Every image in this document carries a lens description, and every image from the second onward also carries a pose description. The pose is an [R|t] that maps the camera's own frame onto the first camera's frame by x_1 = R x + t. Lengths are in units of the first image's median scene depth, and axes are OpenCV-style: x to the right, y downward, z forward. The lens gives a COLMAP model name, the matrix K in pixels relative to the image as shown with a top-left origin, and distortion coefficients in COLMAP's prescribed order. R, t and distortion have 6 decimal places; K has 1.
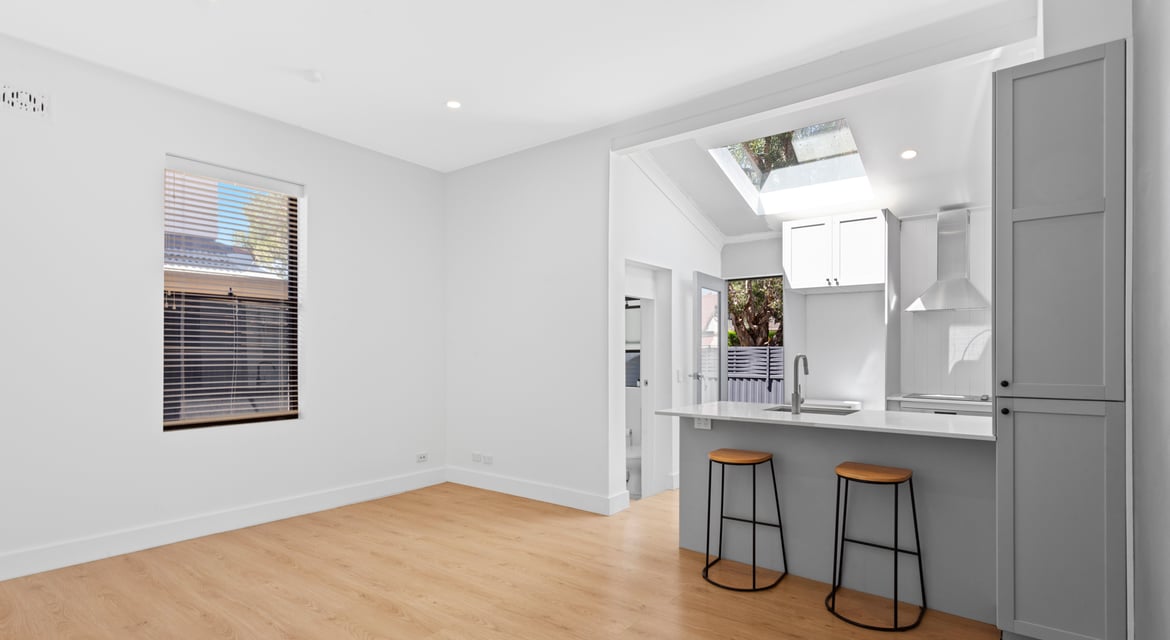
lens RADIAL K [[571.2, 0, 578.3], [0, 571.2, 352.8], [0, 0, 1]] dist [0.001096, 0.000142]
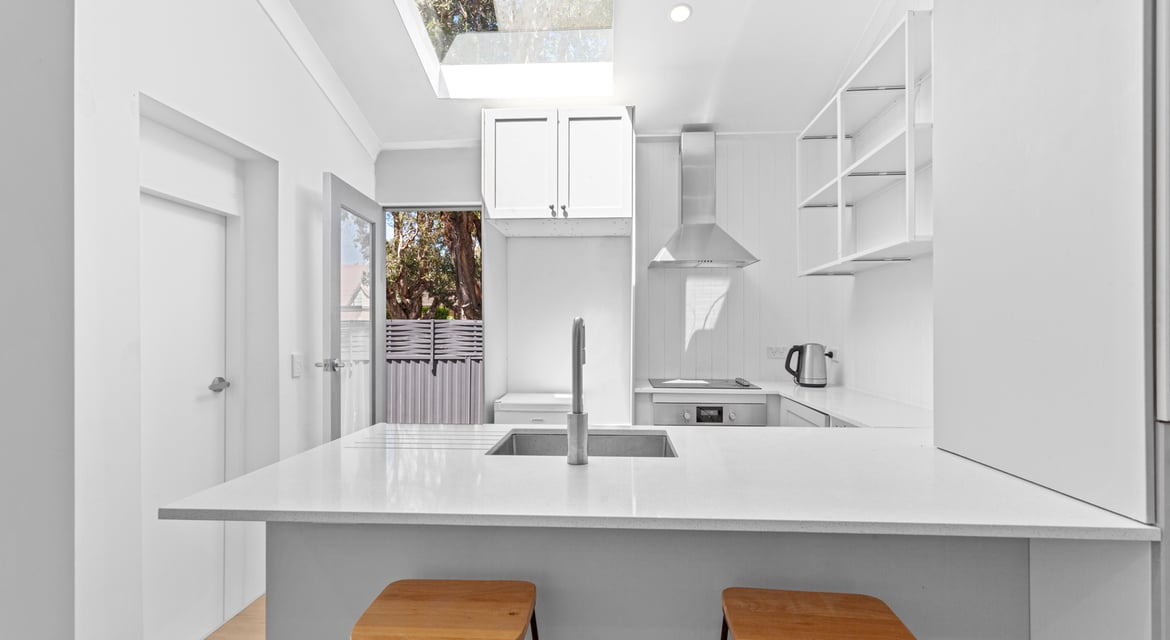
lens RADIAL K [[565.8, 0, 583.2], [0, 565.8, 327.9], [0, 0, 1]] dist [0.000795, 0.000042]
pose [[0.820926, 0.000344, 0.571034, 0.095414], [0.001962, 0.999992, -0.003424, 0.007196], [-0.571031, 0.003931, 0.820919, 0.413938]]
